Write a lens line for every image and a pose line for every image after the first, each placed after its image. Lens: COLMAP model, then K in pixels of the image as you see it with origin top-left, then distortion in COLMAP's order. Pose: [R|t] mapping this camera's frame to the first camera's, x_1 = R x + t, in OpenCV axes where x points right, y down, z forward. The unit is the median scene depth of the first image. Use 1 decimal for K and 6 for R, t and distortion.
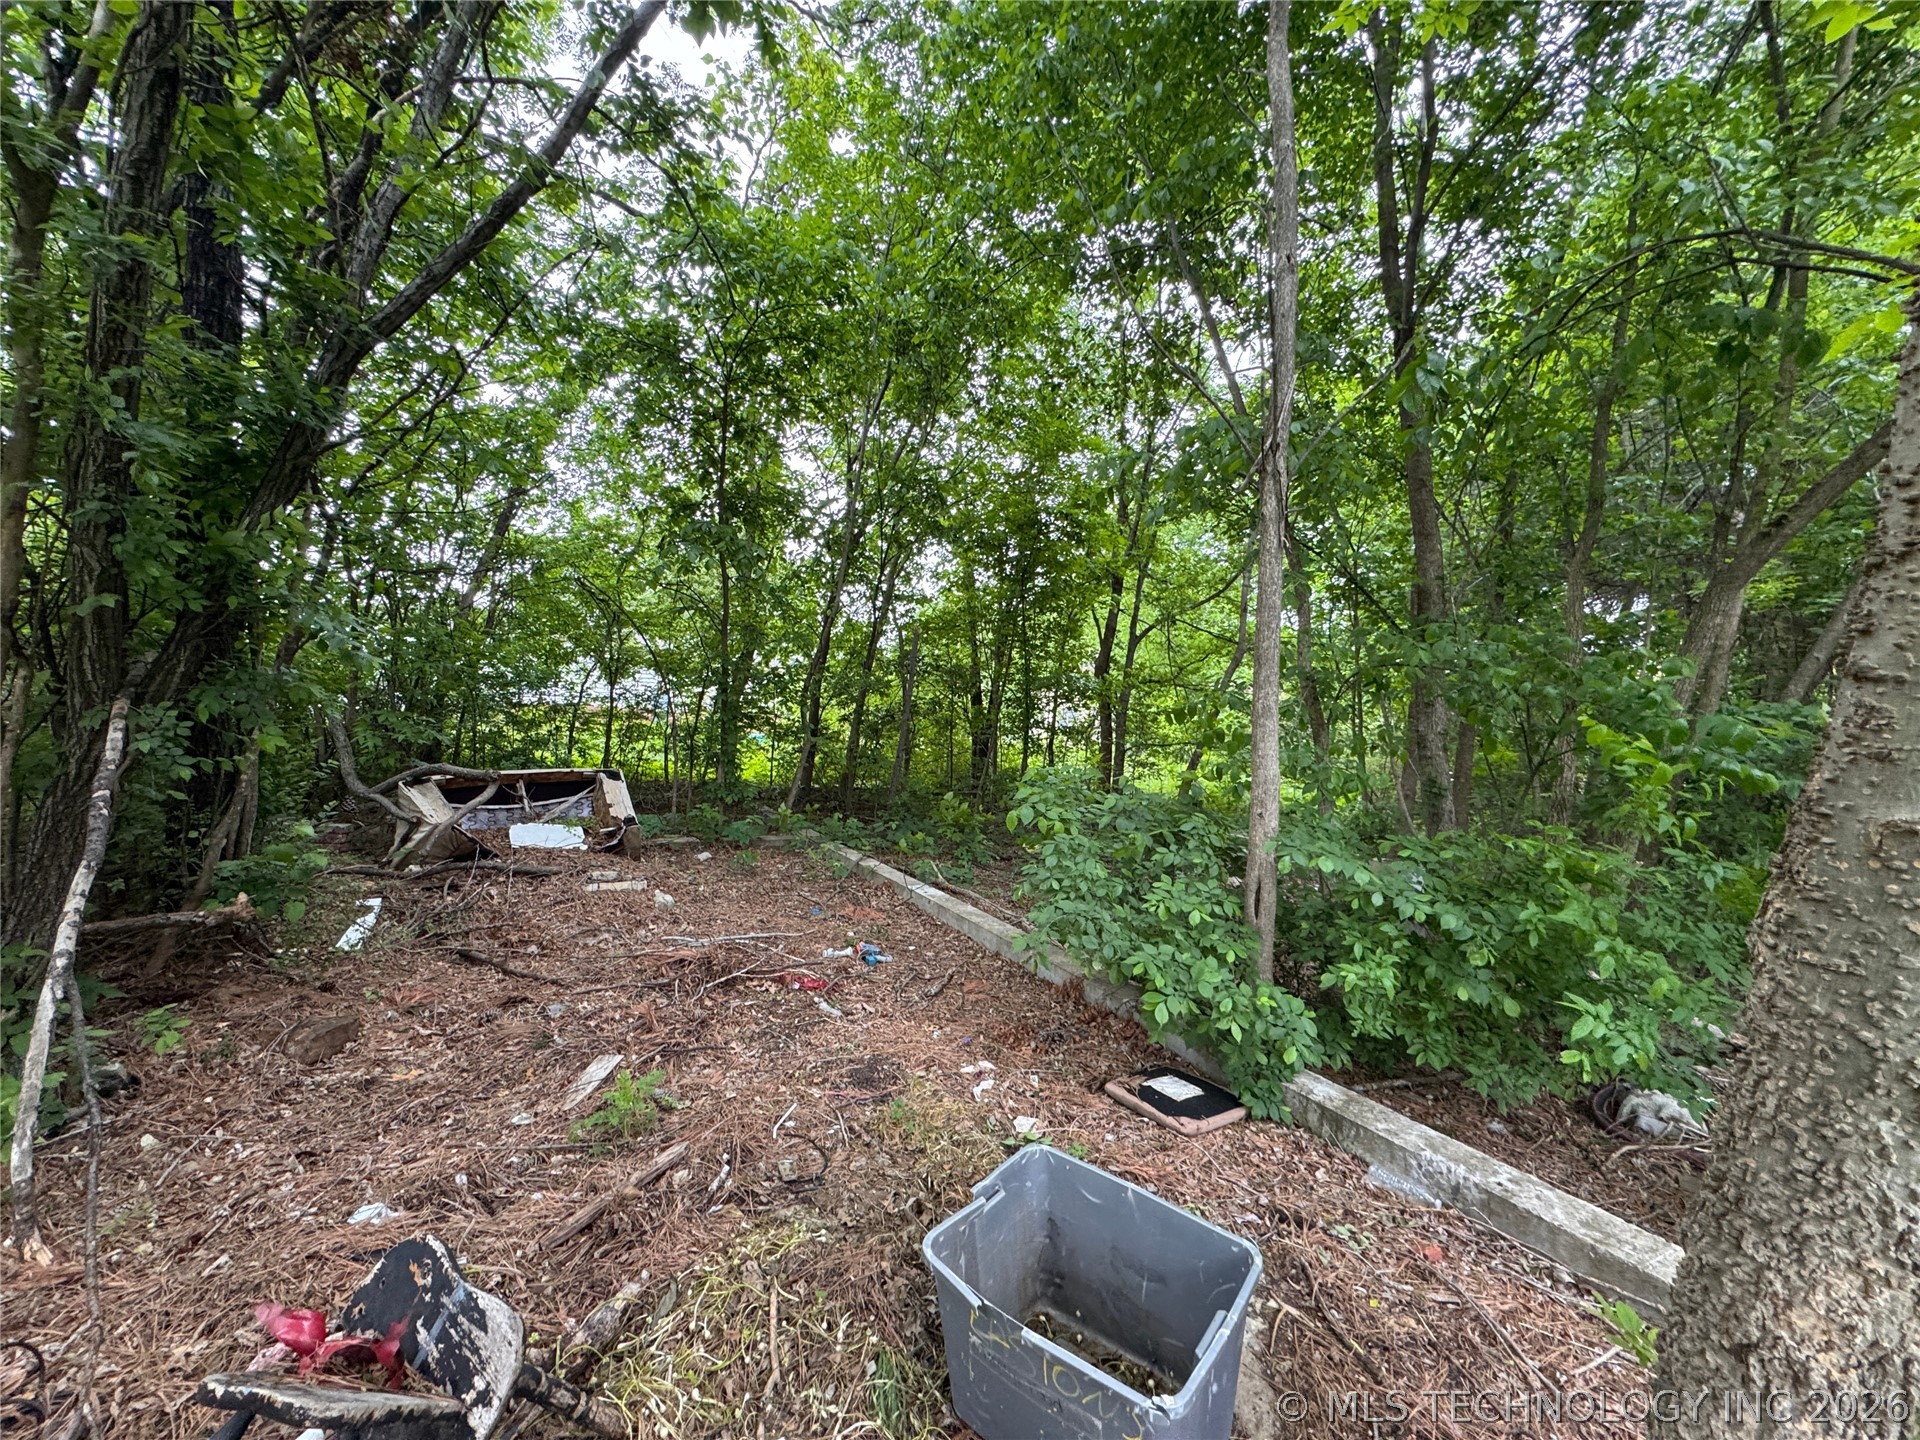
lens RADIAL K [[762.5, 0, 956.6], [0, 762.5, 716.8], [0, 0, 1]] dist [-0.002297, 0.000456]
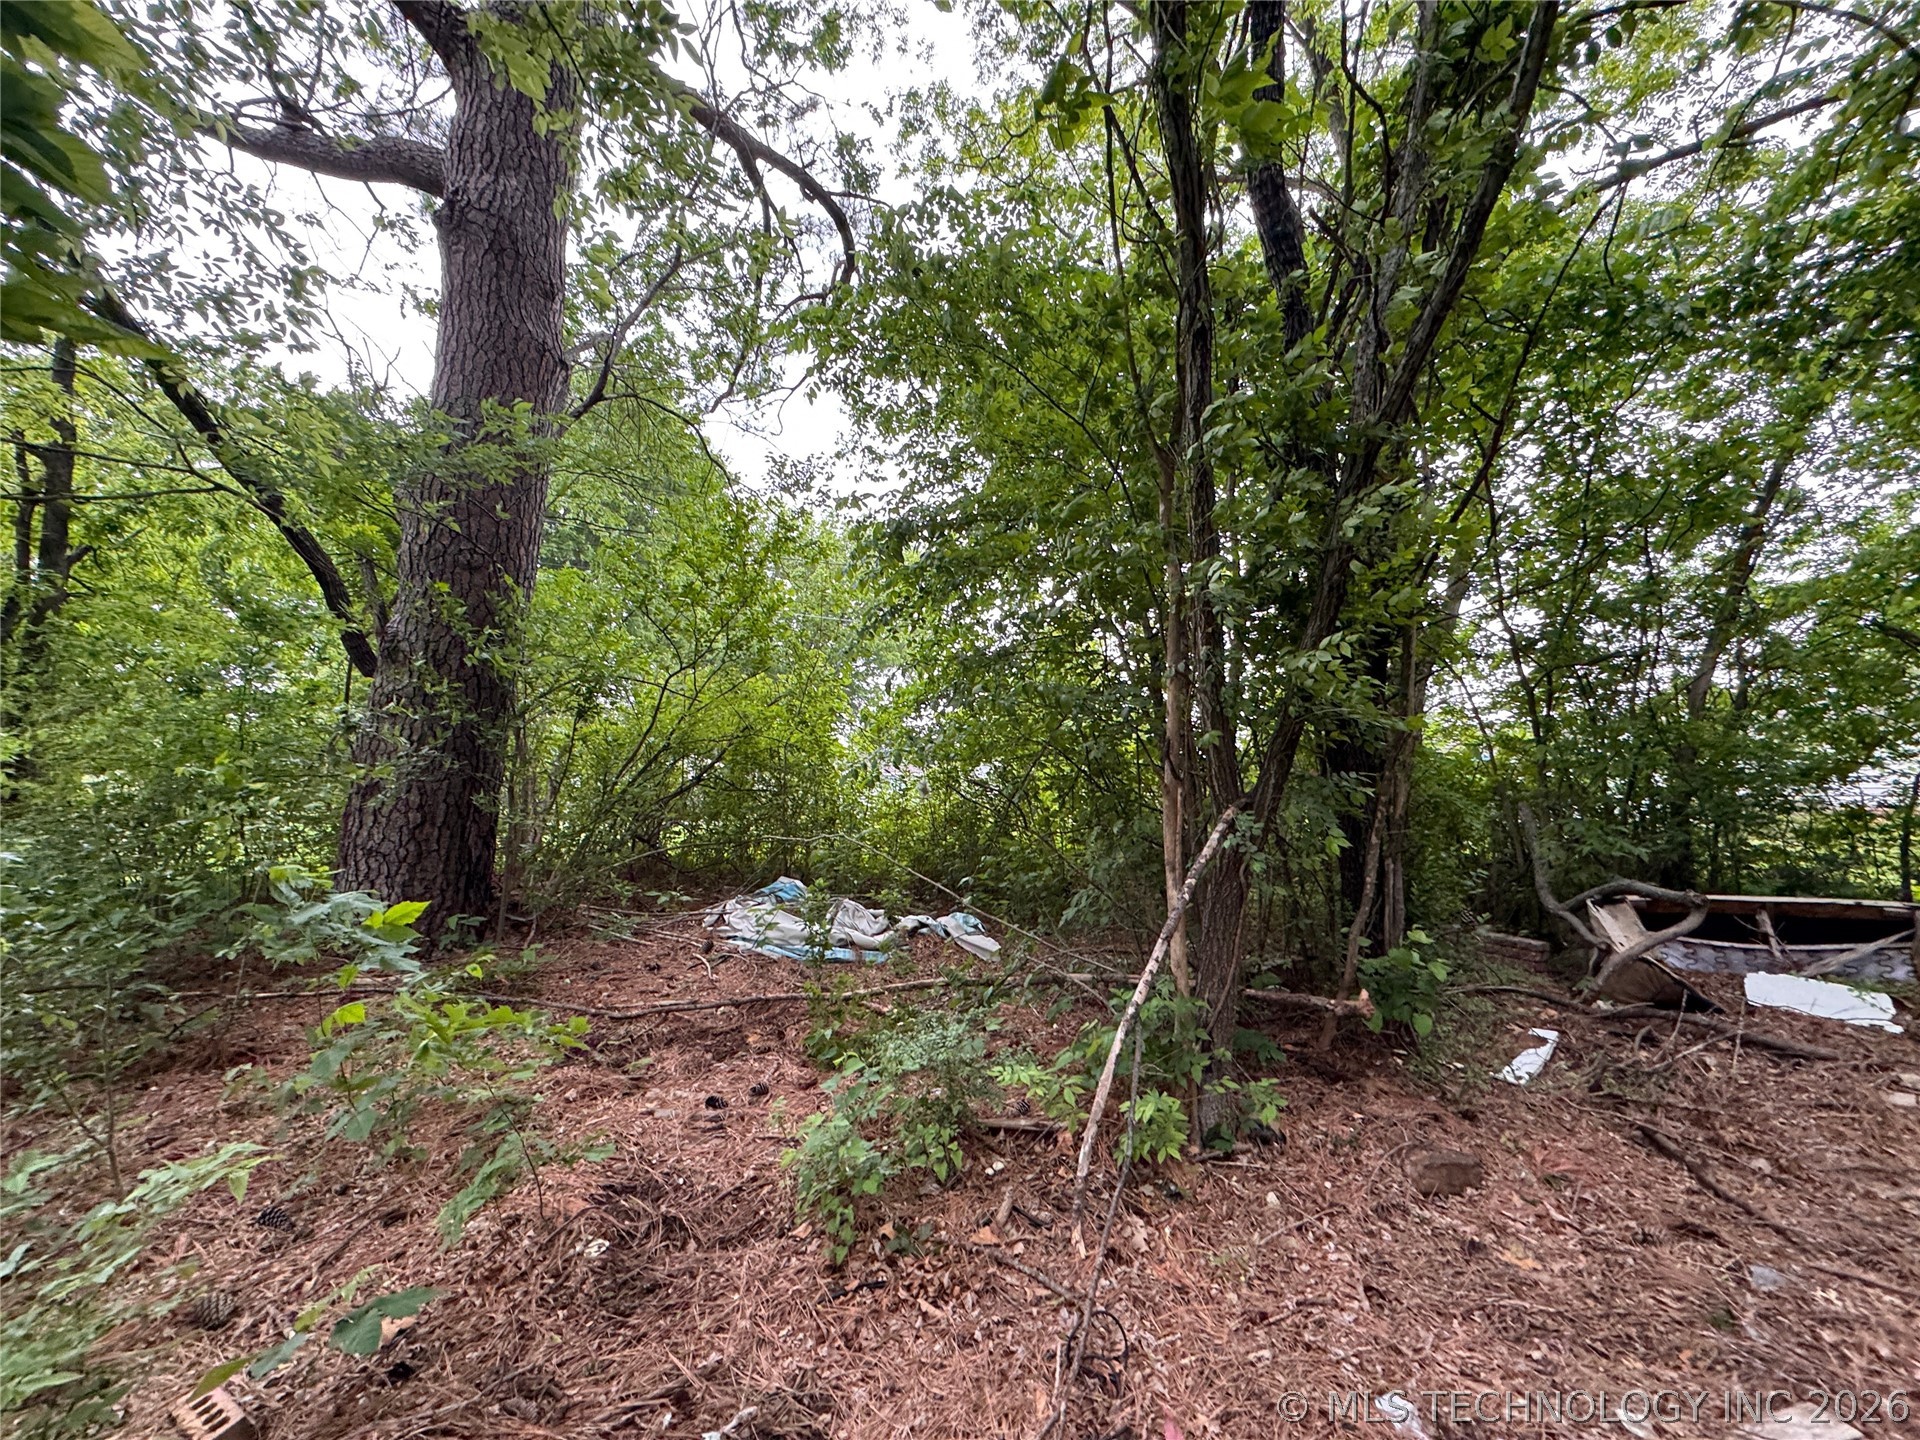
lens RADIAL K [[762.5, 0, 963.2], [0, 762.5, 717.0], [0, 0, 1]] dist [-0.002297, 0.000456]
pose [[0.175757, -0.156802, -0.971865, 0.021098], [0.009536, 0.987458, -0.157593, 0.006202], [0.984387, 0.018431, 0.175048, 0.093475]]
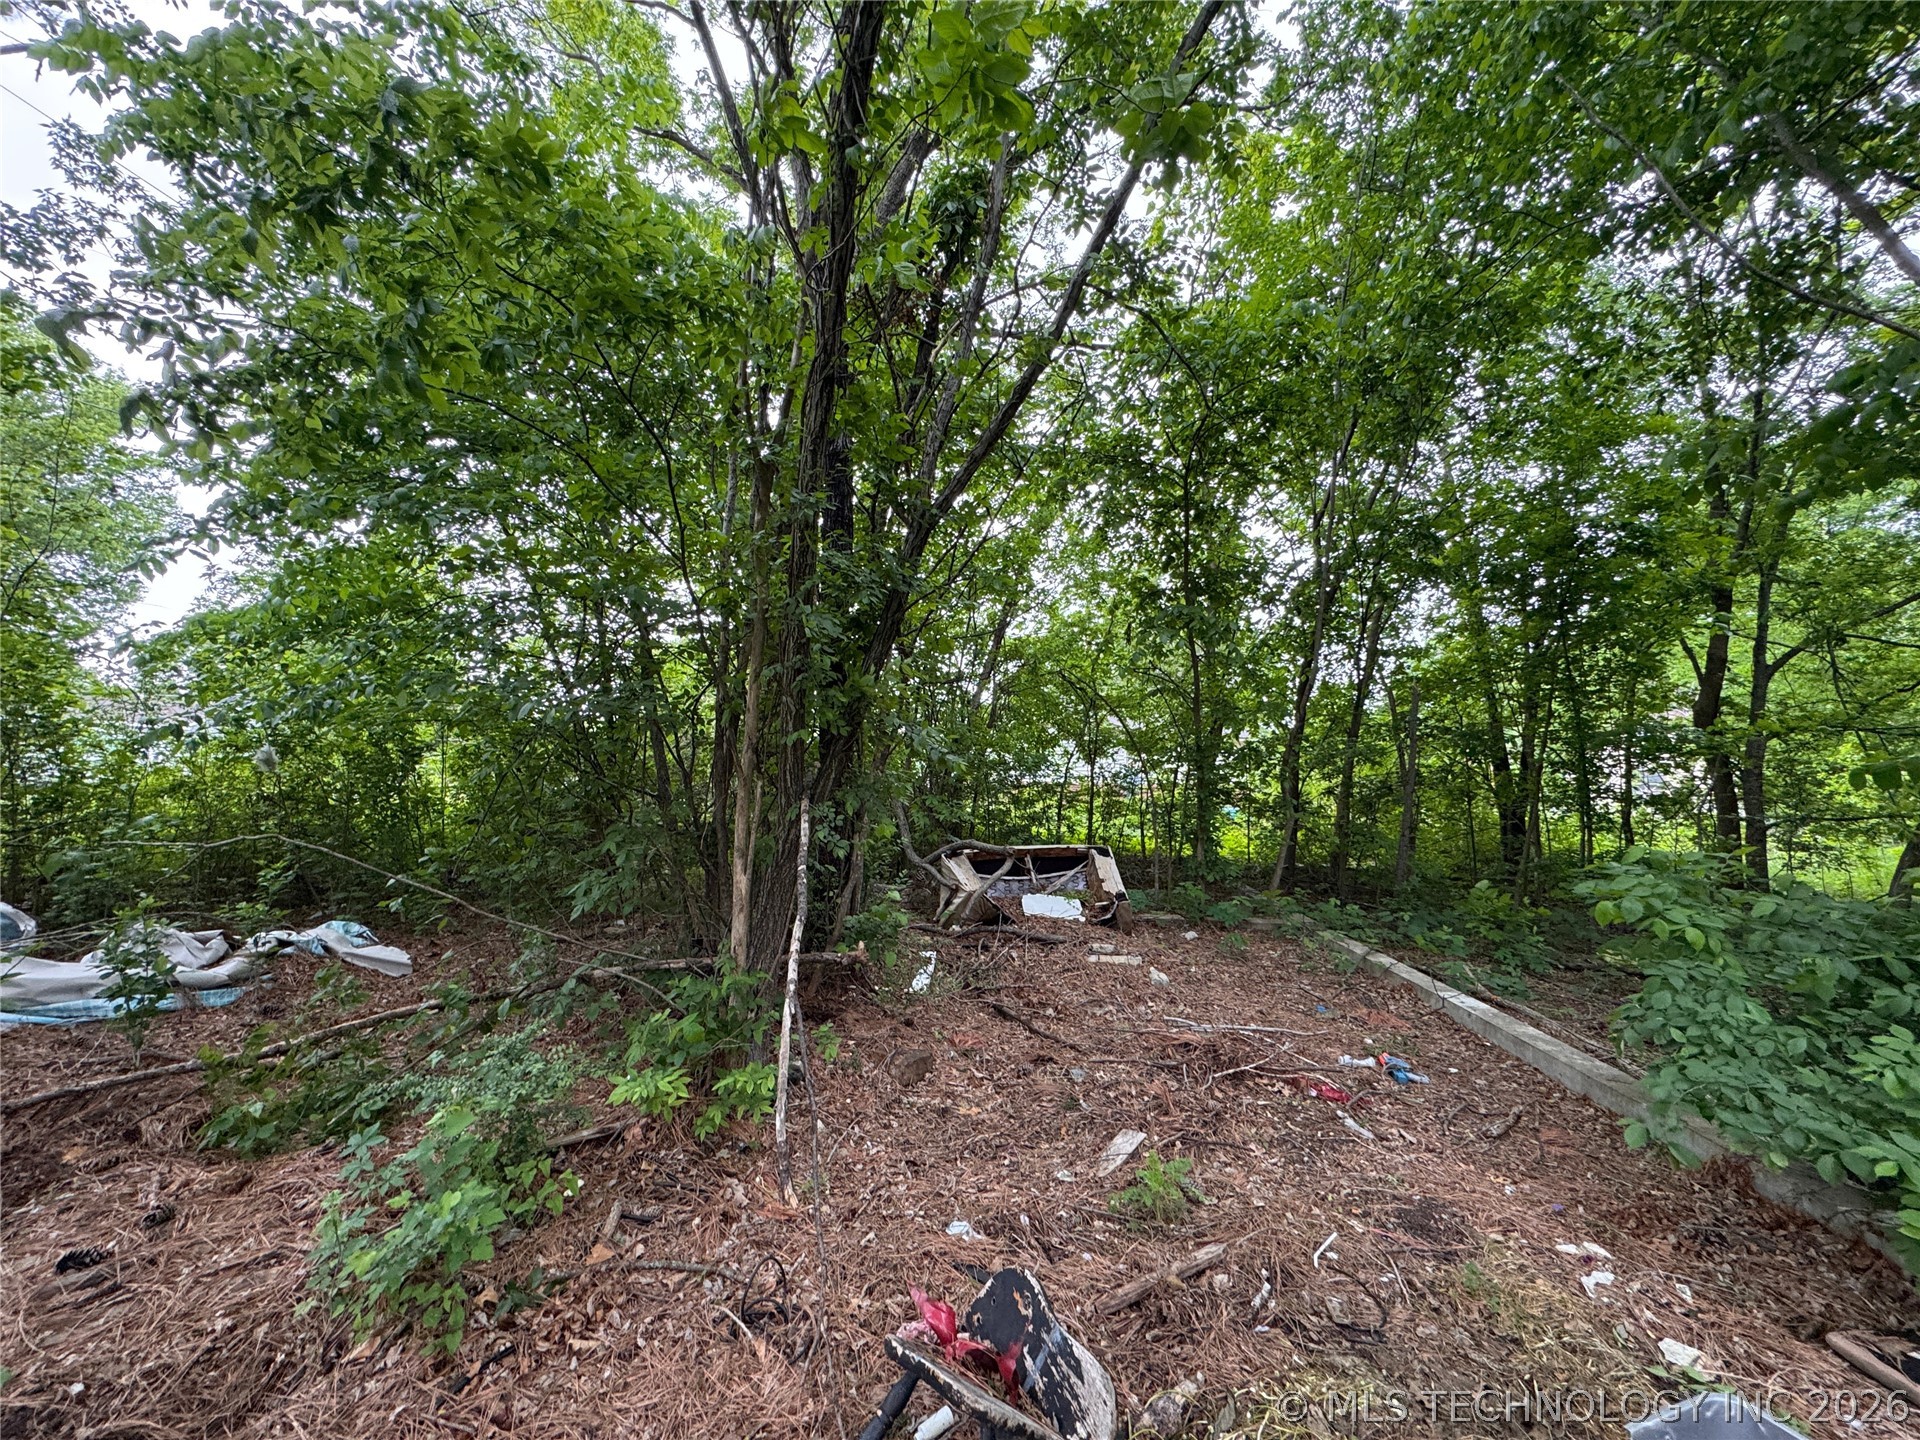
lens RADIAL K [[762.5, 0, 959.6], [0, 762.5, 718.6], [0, 0, 1]] dist [-0.002297, 0.000456]
pose [[0.833634, -0.074998, -0.547201, -0.014669], [0.024409, 0.994773, -0.099155, -0.006789], [0.551777, 0.069303, 0.831107, -0.012964]]
